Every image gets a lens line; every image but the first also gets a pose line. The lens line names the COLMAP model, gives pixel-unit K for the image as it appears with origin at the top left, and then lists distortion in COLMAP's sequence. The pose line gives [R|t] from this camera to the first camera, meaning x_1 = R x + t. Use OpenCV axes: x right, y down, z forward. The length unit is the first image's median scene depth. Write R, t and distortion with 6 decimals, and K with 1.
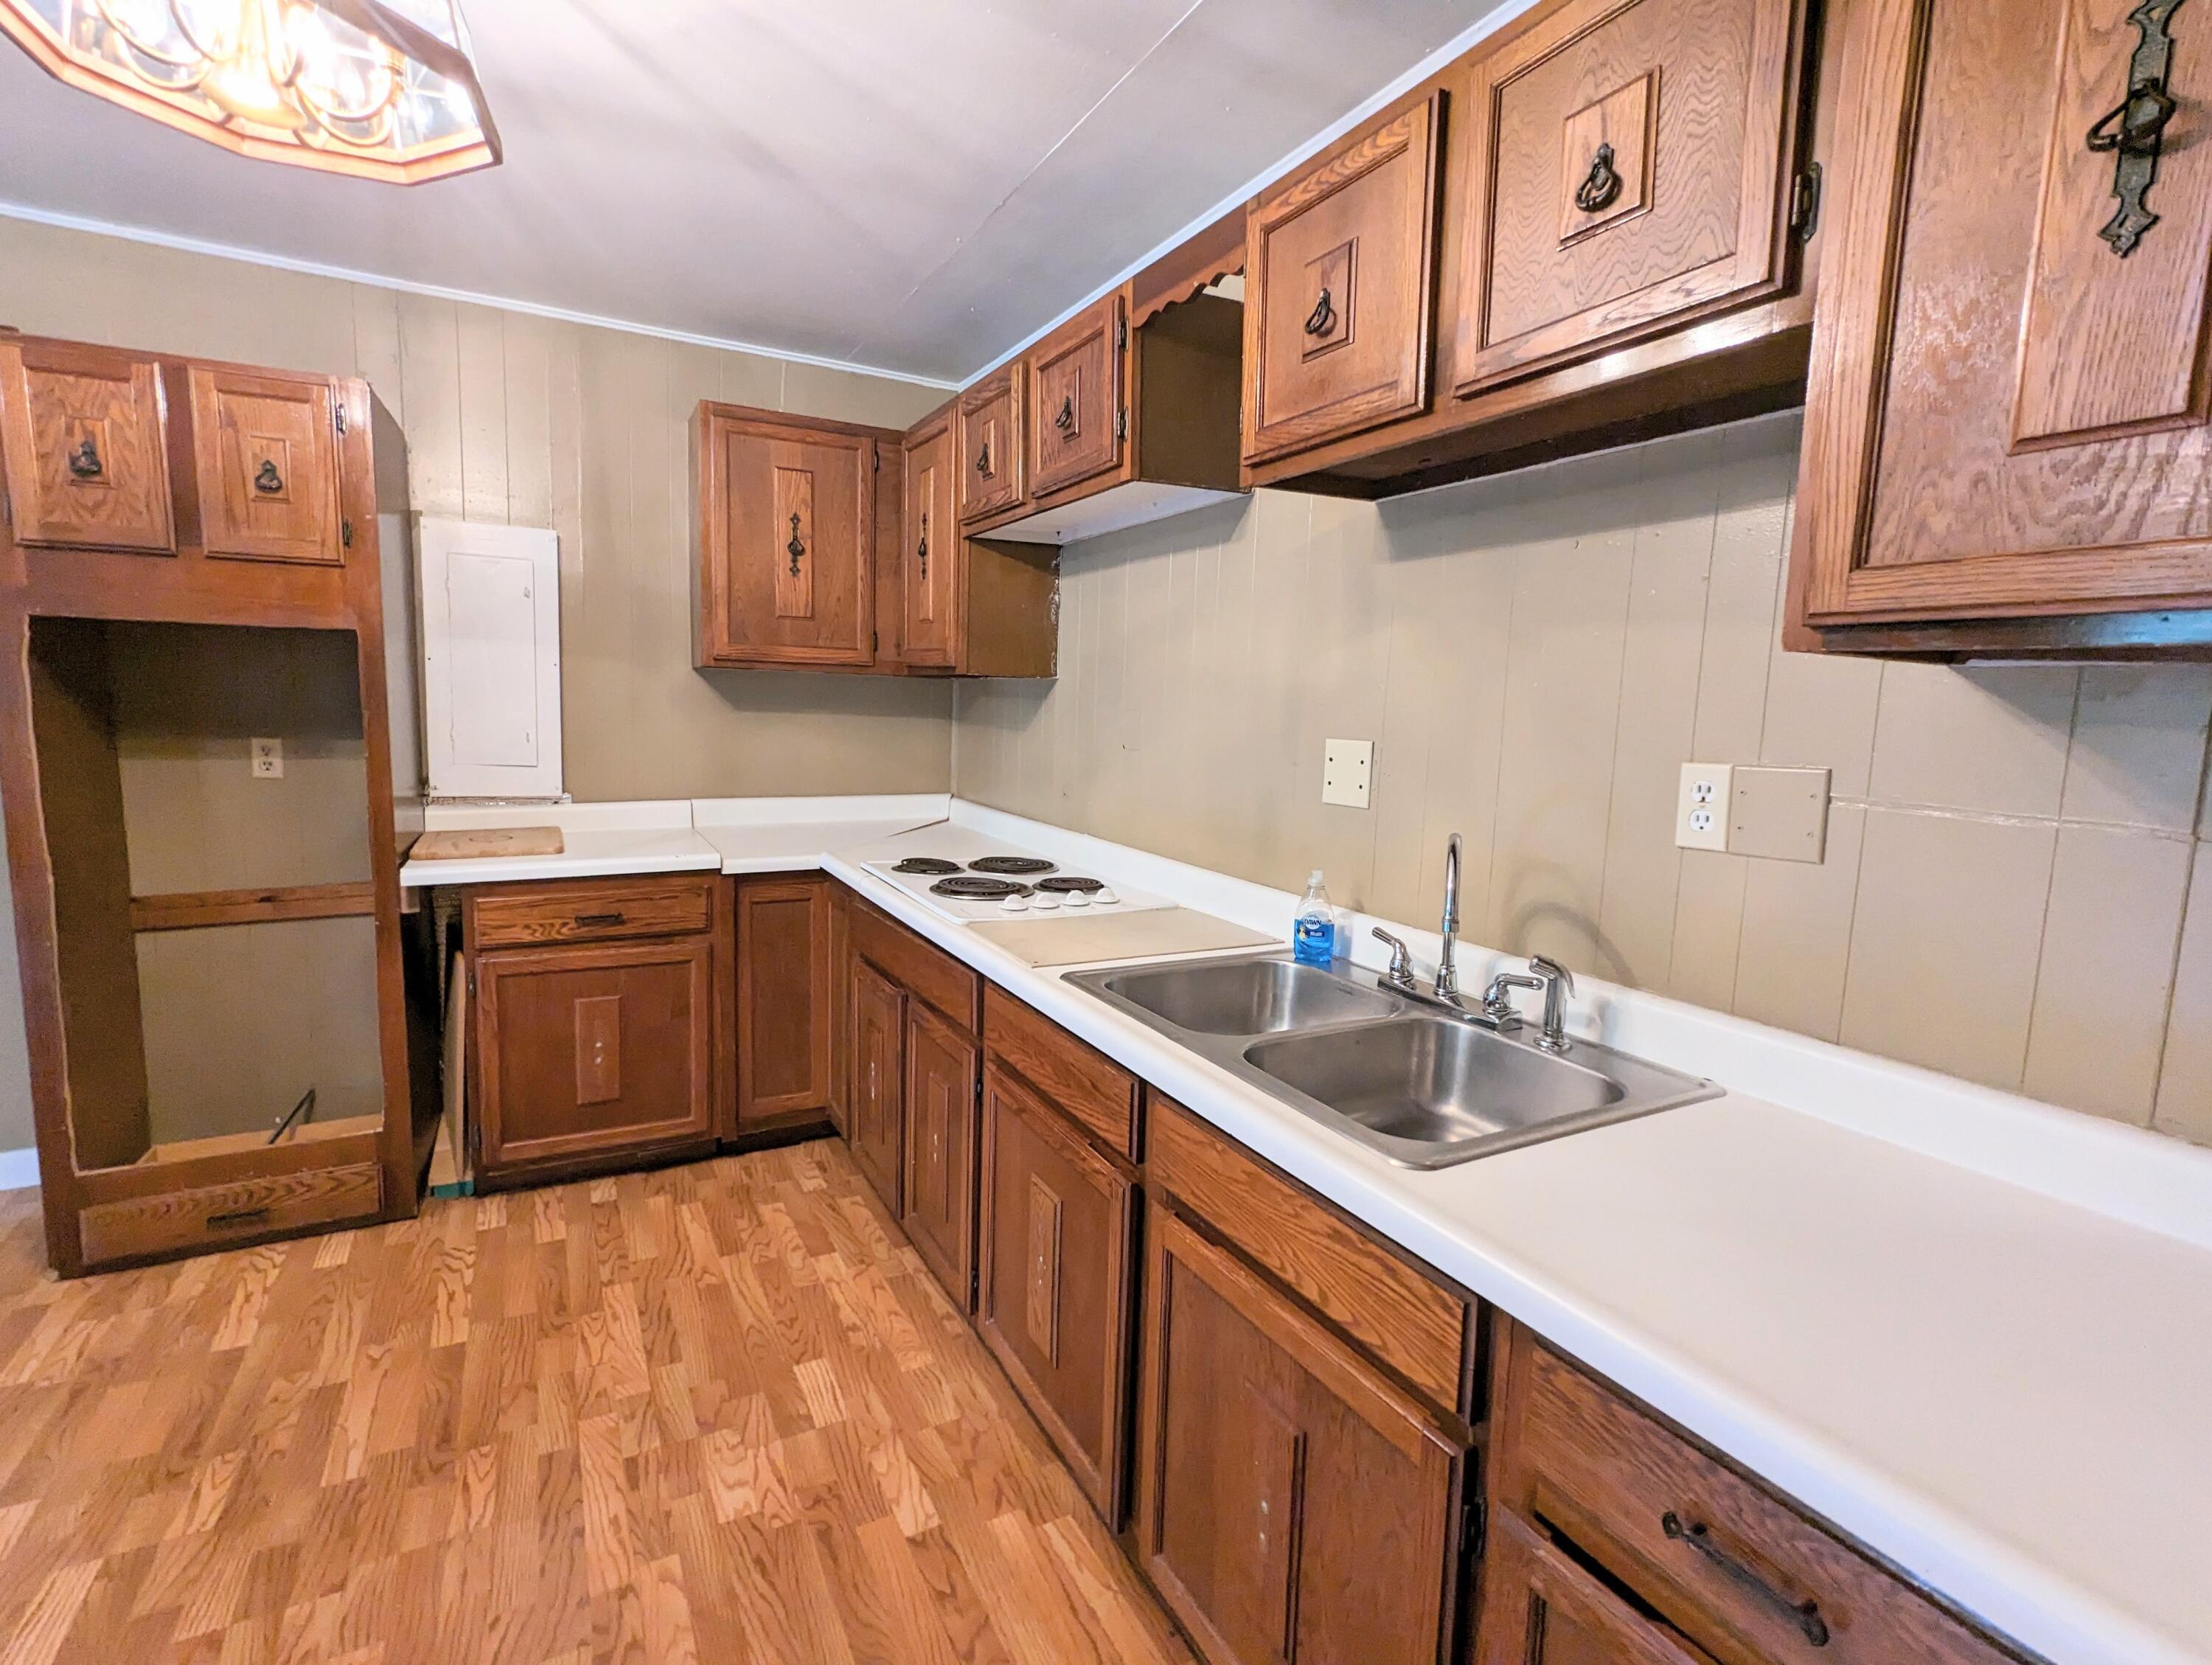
lens RADIAL K [[1059.2, 0, 1106.0], [0, 1059.2, 832.5], [0, 0, 1]] dist [-0.000954, 0.006670]
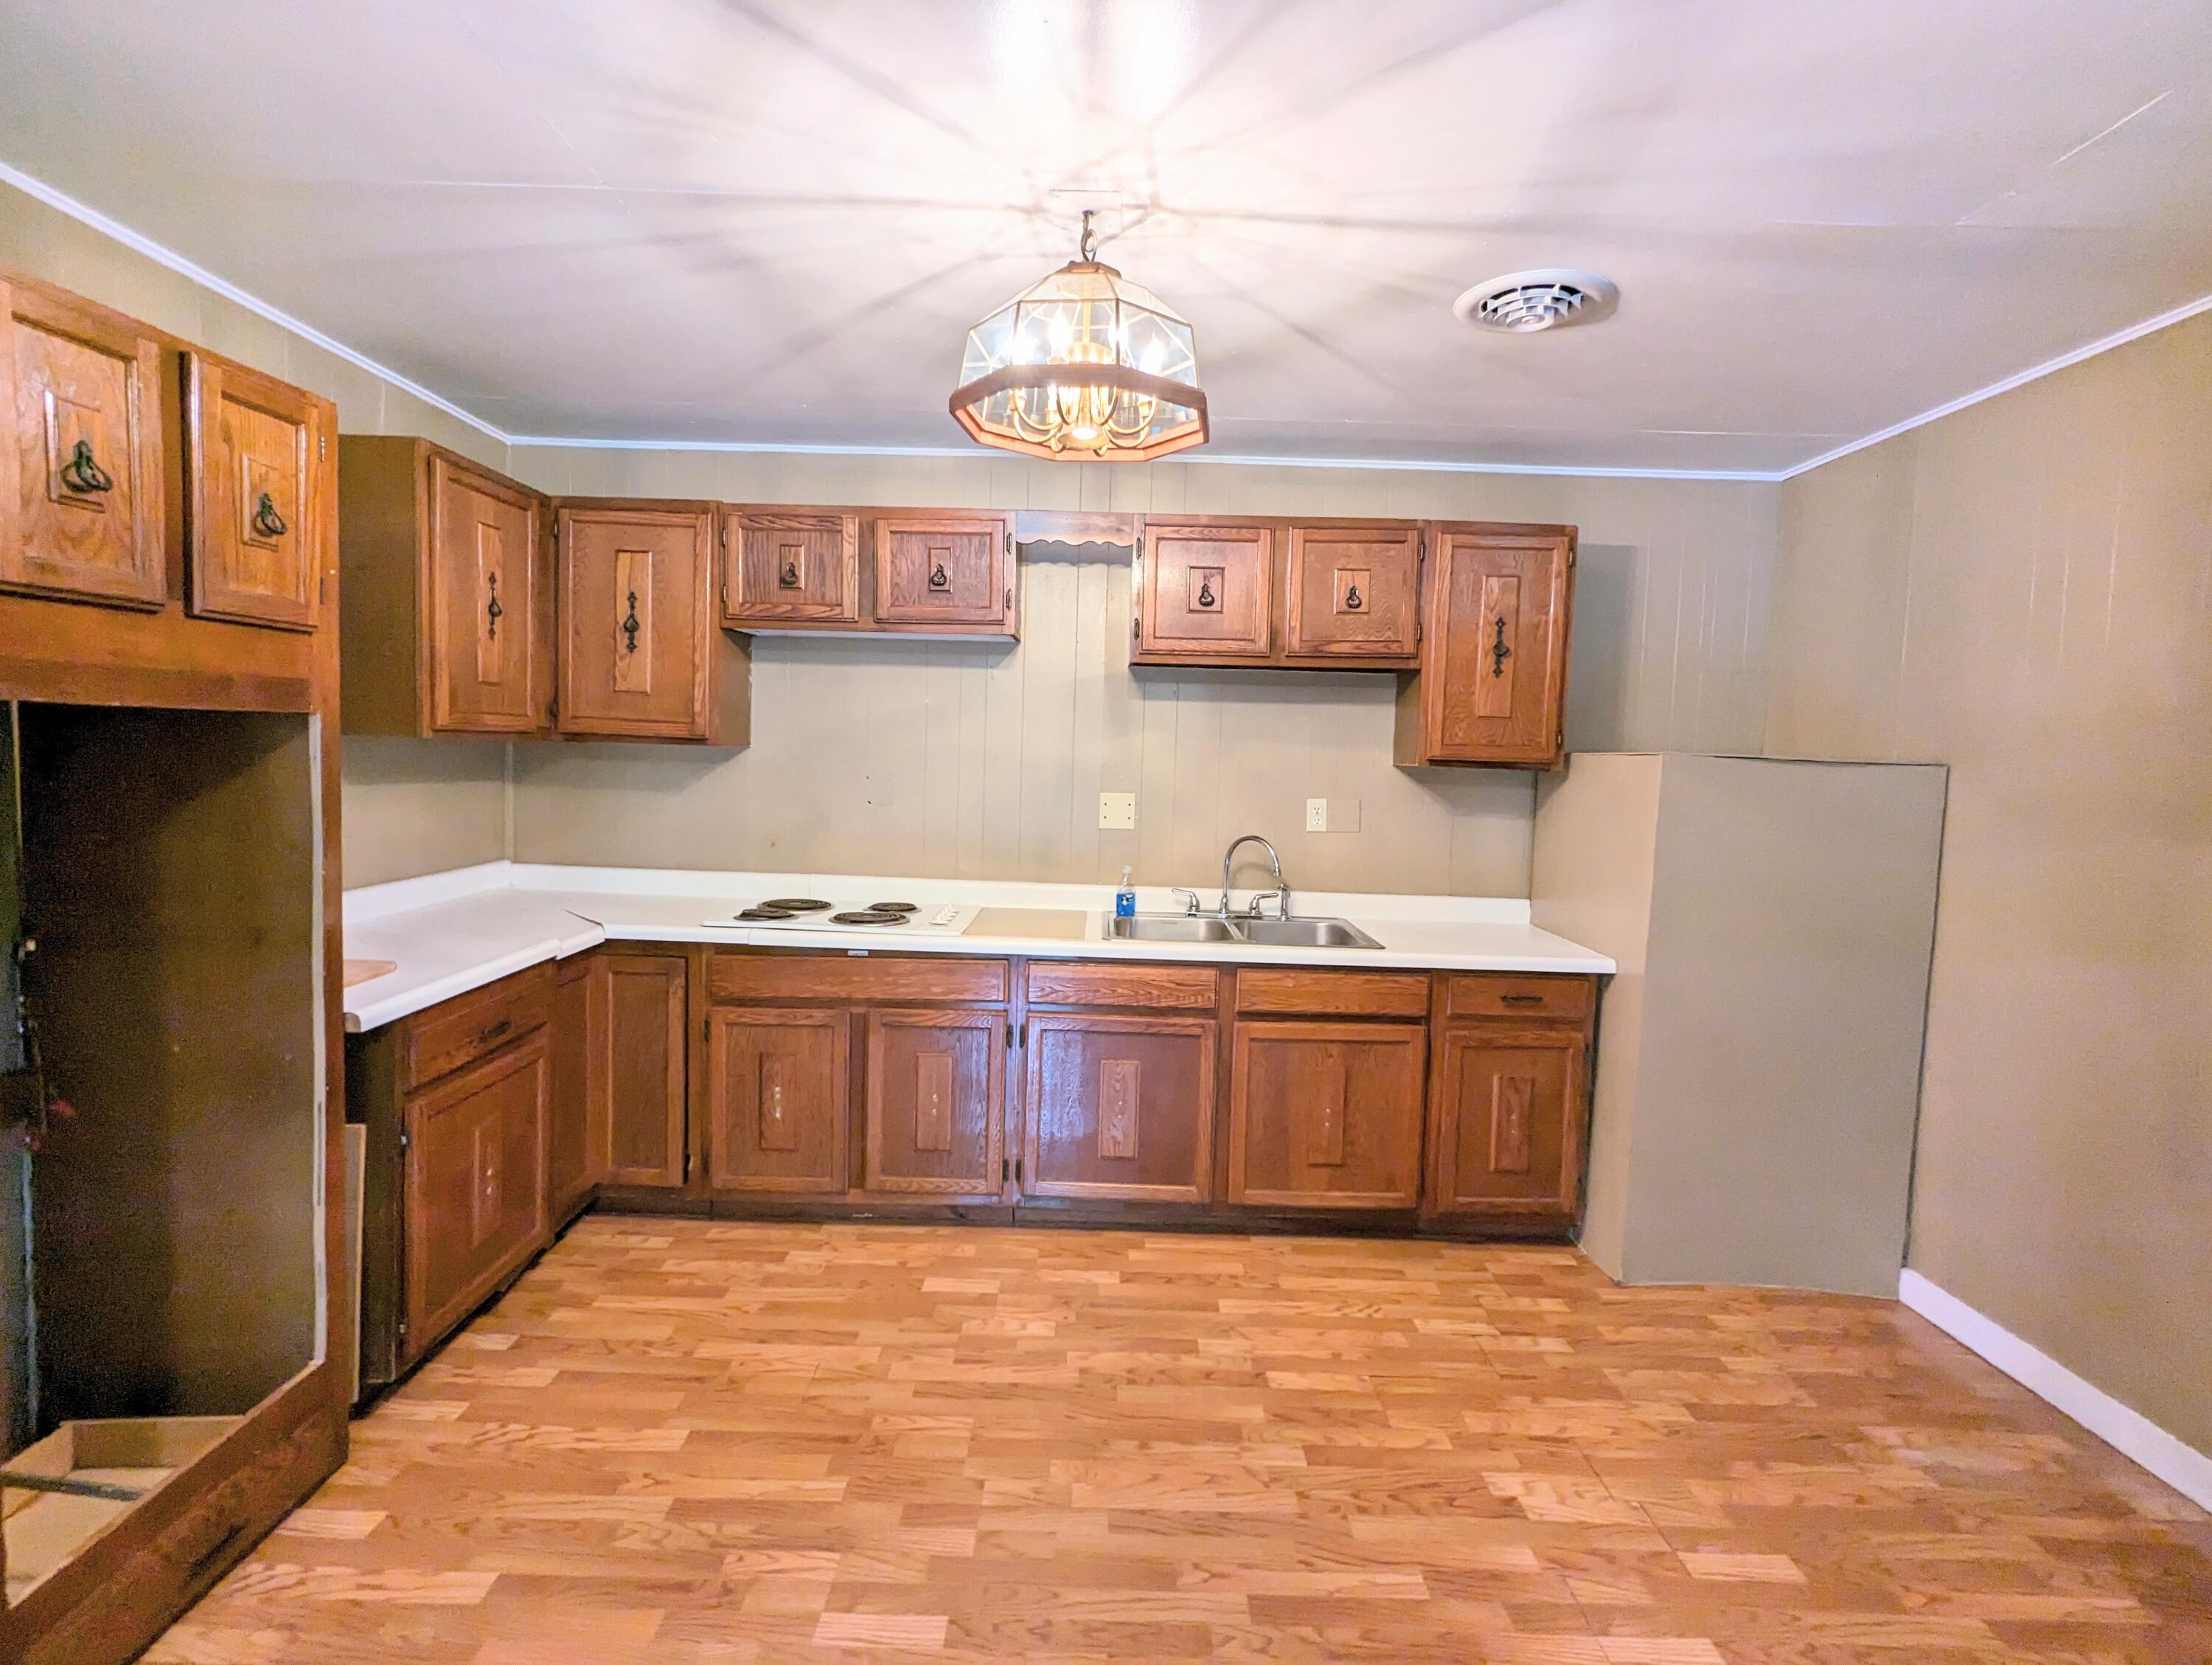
lens RADIAL K [[1053.0, 0, 1091.6], [0, 1053.0, 833.7], [0, 0, 1]] dist [0.000793, -0.000079]
pose [[0.478031, -0.086665, 0.874057, -1.191517], [0.091890, 0.994594, 0.048361, -0.094404], [-0.873523, 0.057199, 0.483410, 0.143676]]
